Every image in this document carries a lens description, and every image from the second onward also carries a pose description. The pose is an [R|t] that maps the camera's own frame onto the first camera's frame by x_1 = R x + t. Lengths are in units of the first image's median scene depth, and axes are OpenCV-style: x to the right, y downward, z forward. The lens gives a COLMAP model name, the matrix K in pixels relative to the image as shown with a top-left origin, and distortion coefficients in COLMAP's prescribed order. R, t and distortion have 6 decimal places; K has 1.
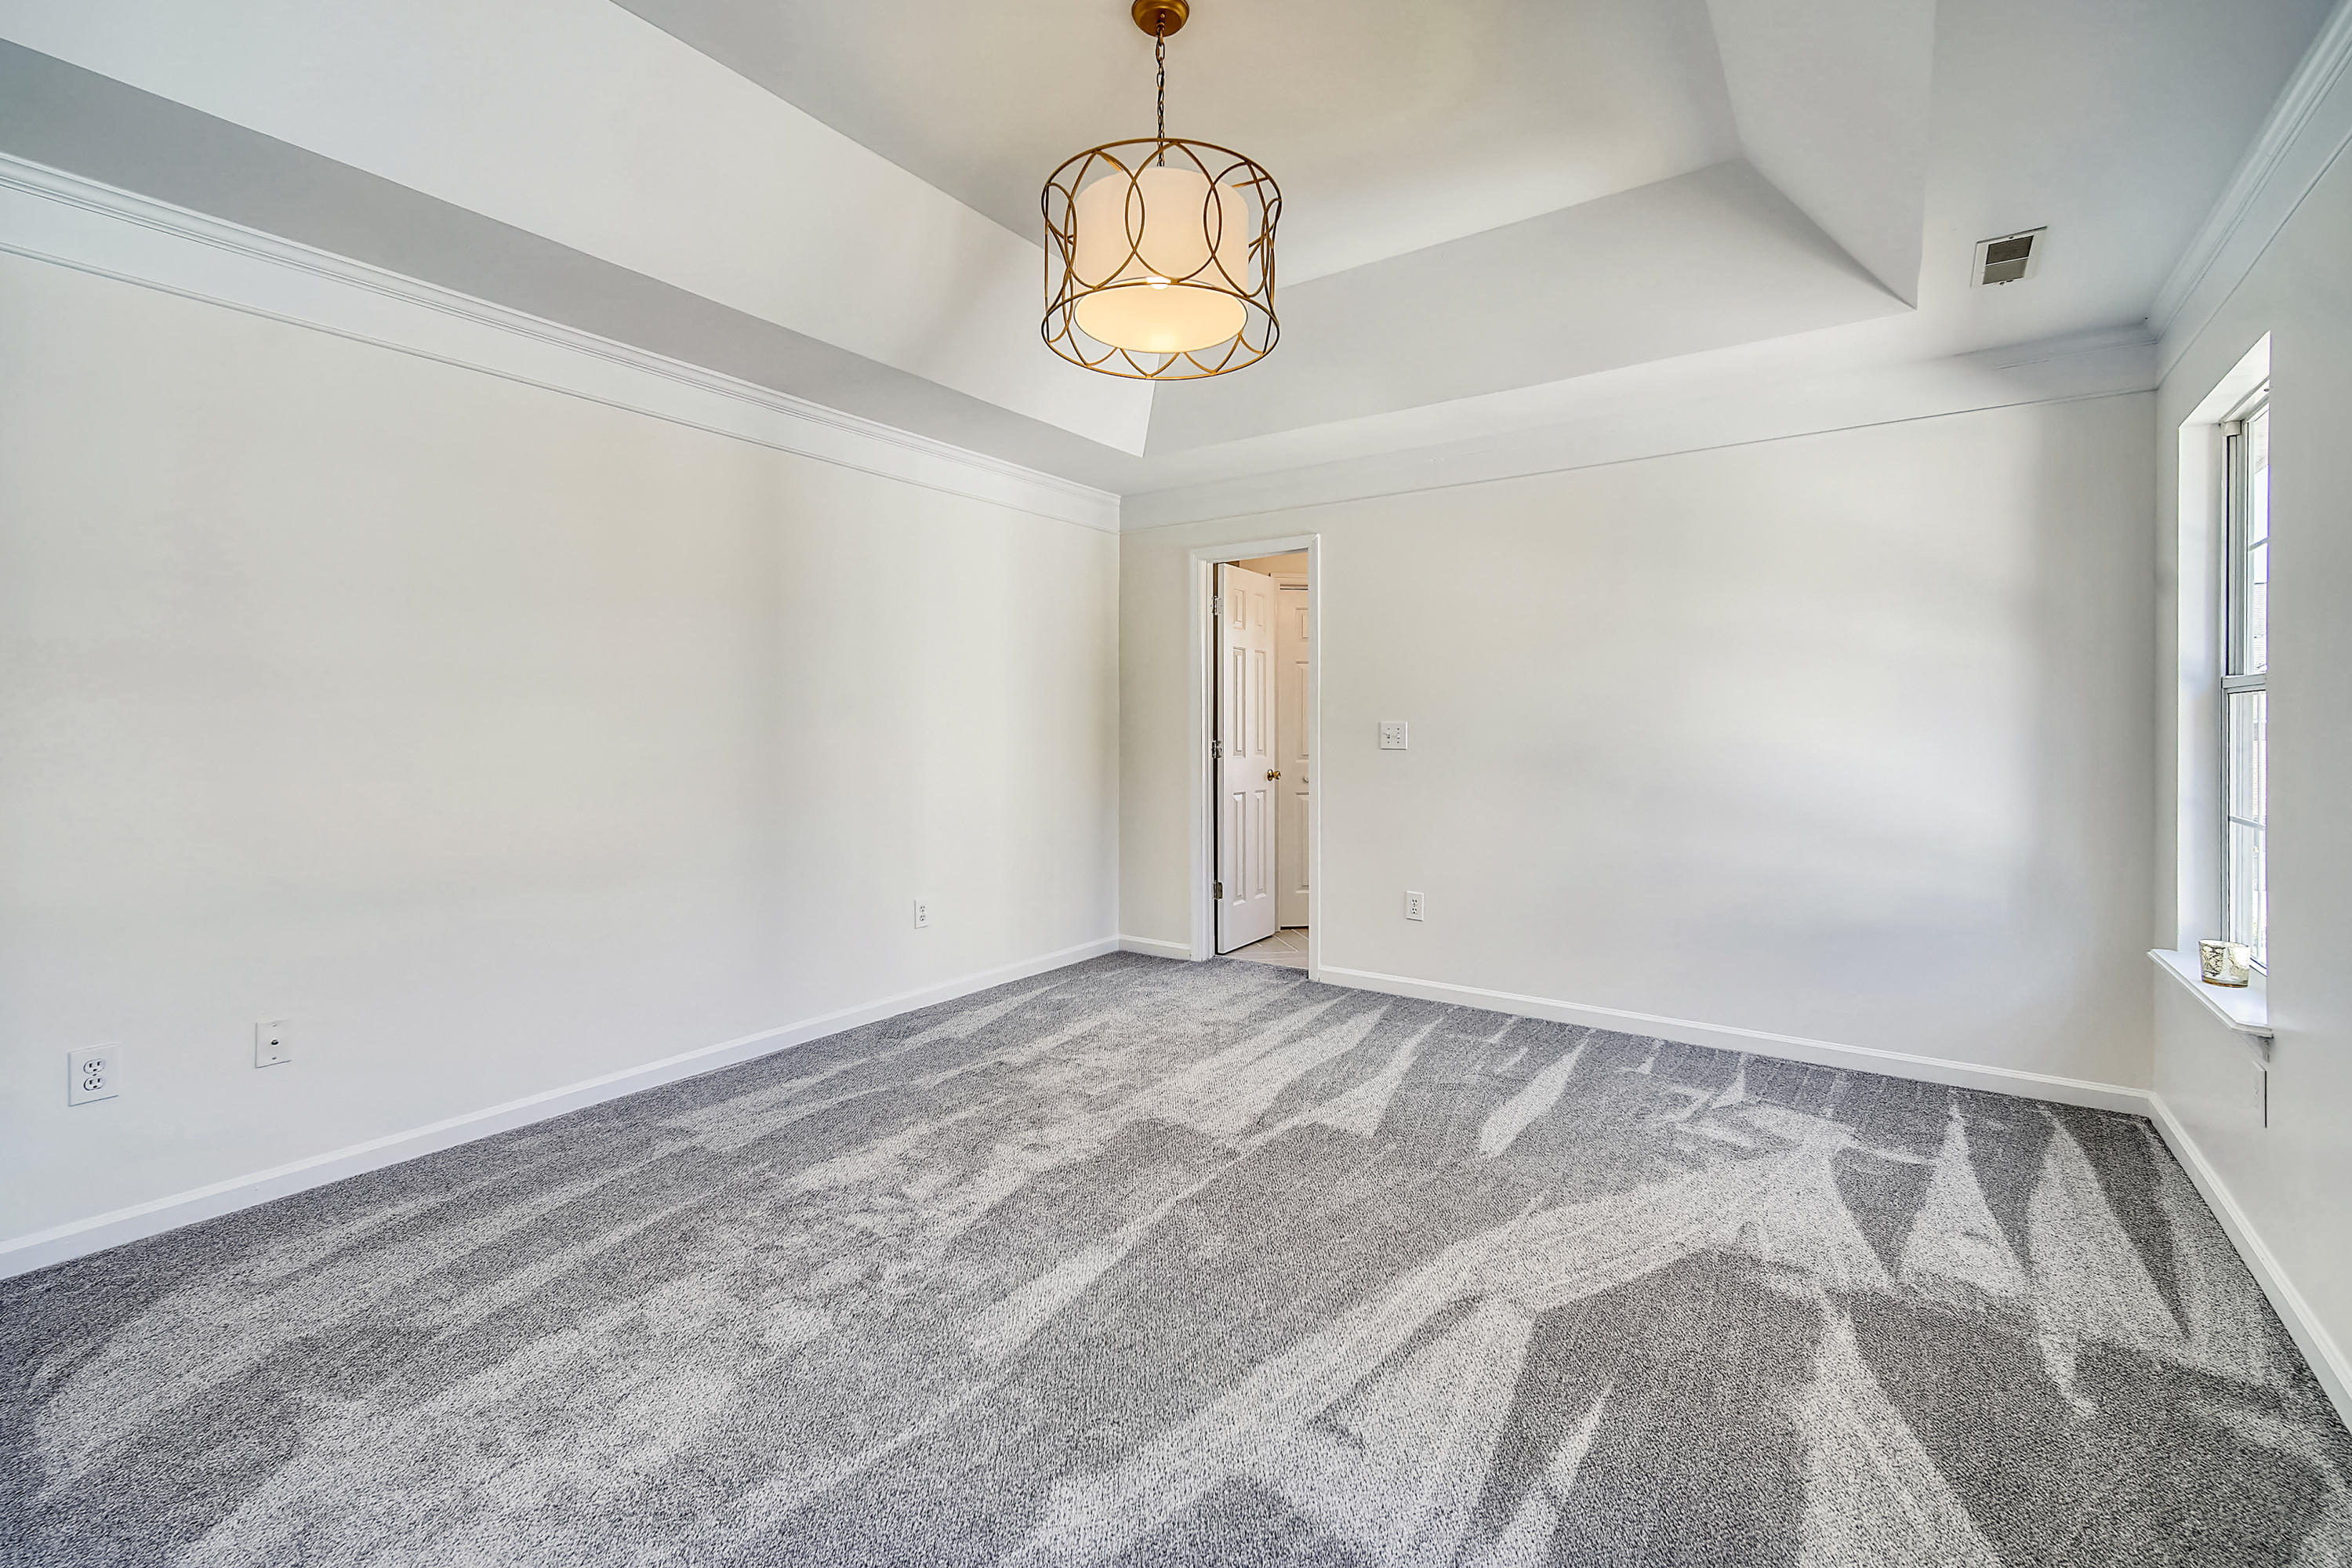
lens RADIAL K [[1046.4, 0, 1142.2], [0, 1046.4, 737.9], [0, 0, 1]] dist [0.031956, -0.008146]
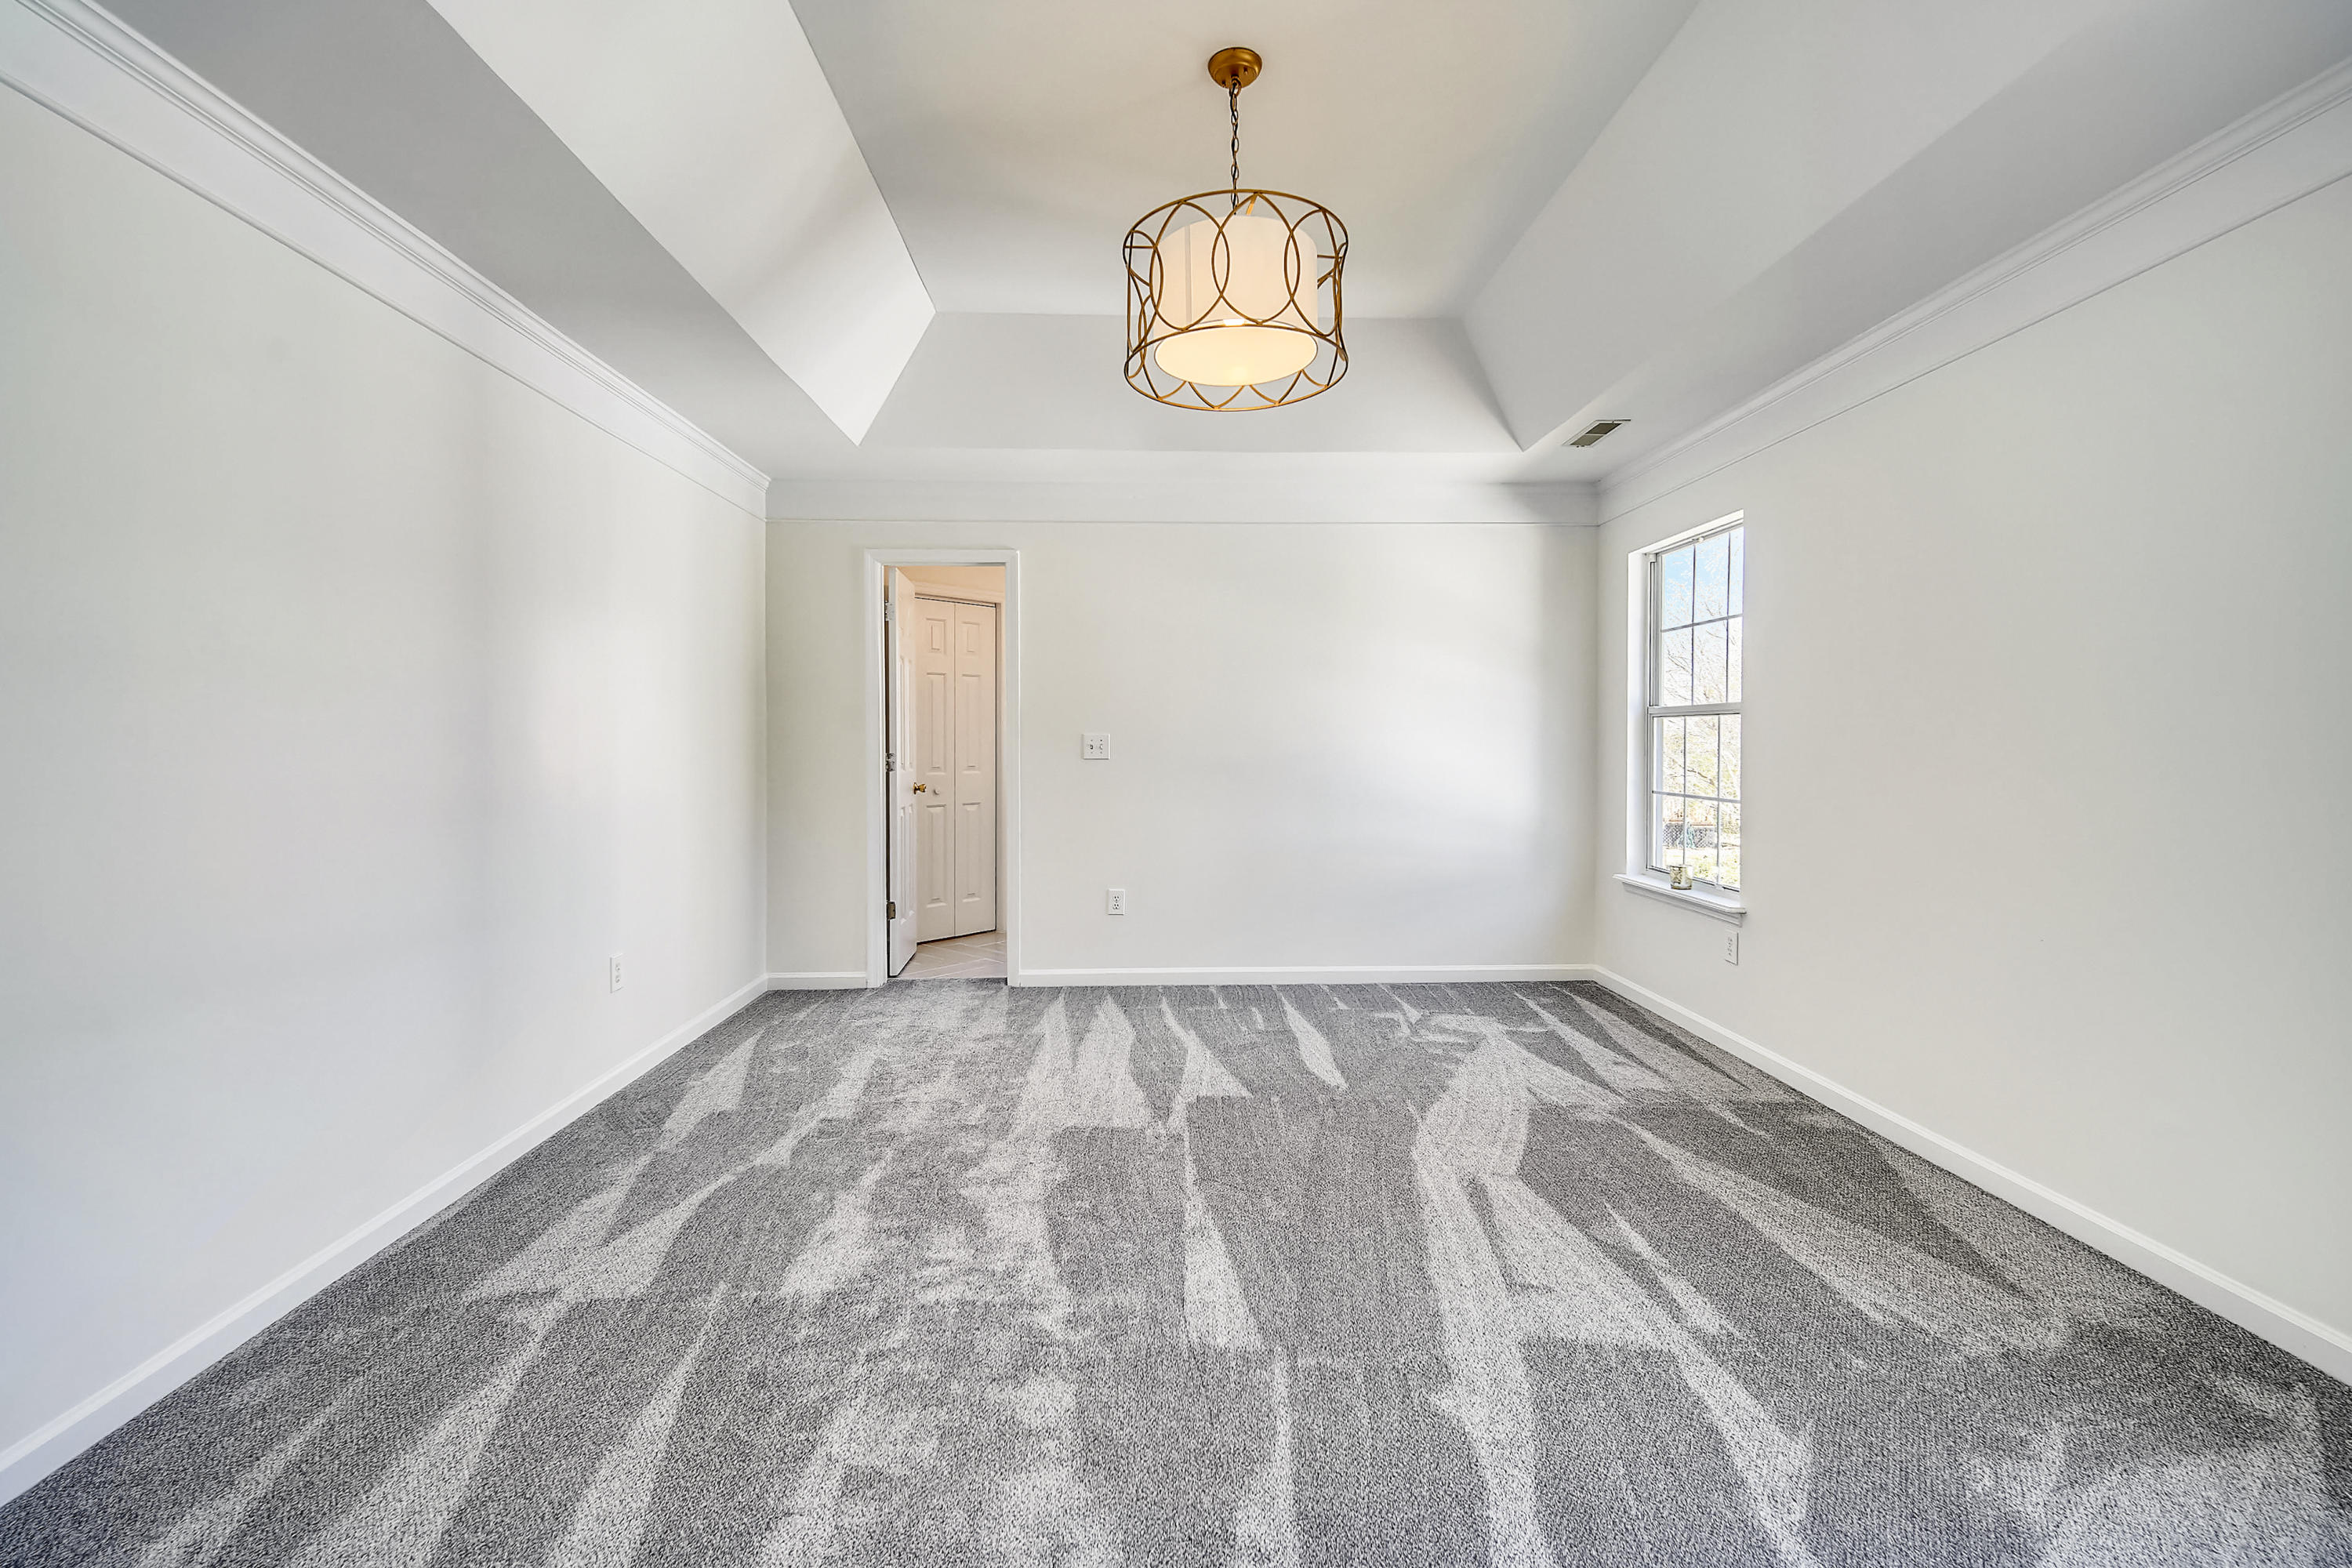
lens RADIAL K [[1046.4, 0, 1176.1], [0, 1046.4, 763.2], [0, 0, 1]] dist [0.031956, -0.008146]
pose [[0.788490, -0.016599, 0.614823, -0.536045], [0.009391, 0.999844, 0.014949, -0.000466], [-0.614976, -0.006014, 0.788523, 0.151328]]
